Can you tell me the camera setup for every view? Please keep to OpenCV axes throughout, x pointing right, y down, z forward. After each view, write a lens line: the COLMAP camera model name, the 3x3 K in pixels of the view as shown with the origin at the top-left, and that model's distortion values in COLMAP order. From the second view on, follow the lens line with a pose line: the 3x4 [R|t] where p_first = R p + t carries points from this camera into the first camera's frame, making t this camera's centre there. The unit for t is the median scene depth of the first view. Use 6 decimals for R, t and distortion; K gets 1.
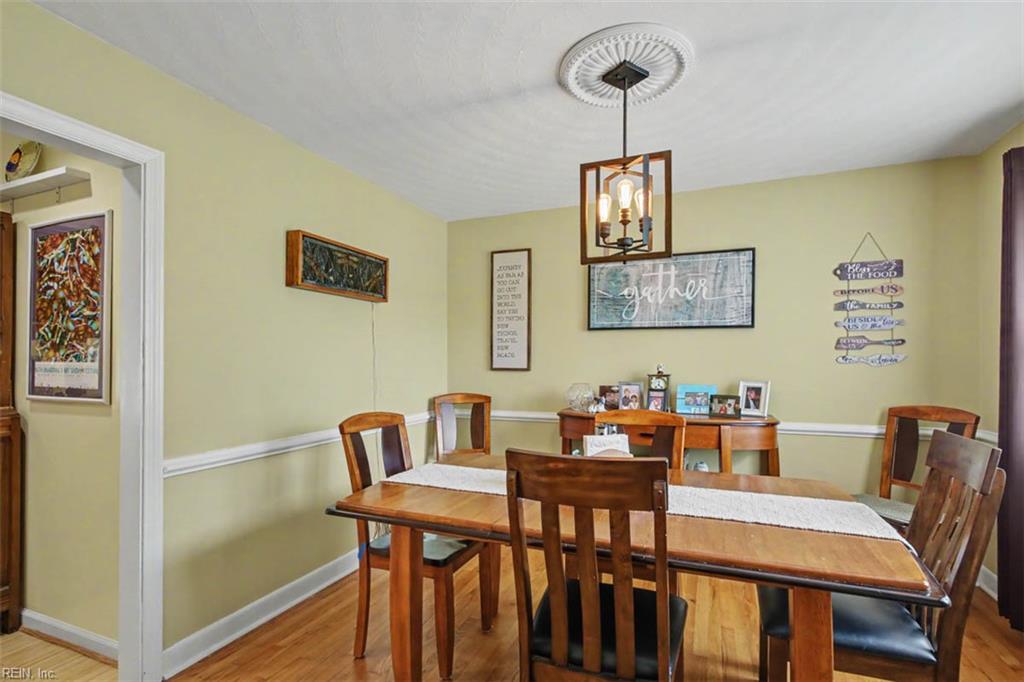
lens RADIAL K [[474.6, 0, 516.0], [0, 474.6, 360.8], [0, 0, 1]] dist [-0.007721, 0.001338]
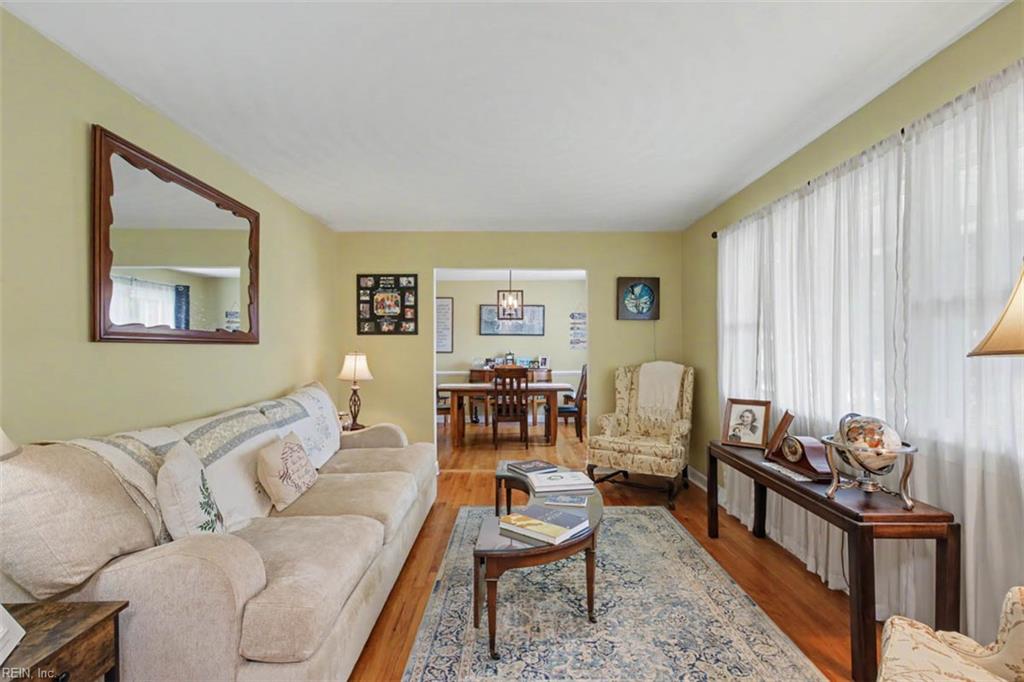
lens RADIAL K [[474.6, 0, 513.0], [0, 474.6, 343.6], [0, 0, 1]] dist [-0.007721, 0.001338]
pose [[0.920716, 0.001462, 0.390230, -0.687484], [0.000112, 0.999992, -0.004013, -0.014892], [-0.390232, 0.003738, 0.920709, -1.365250]]
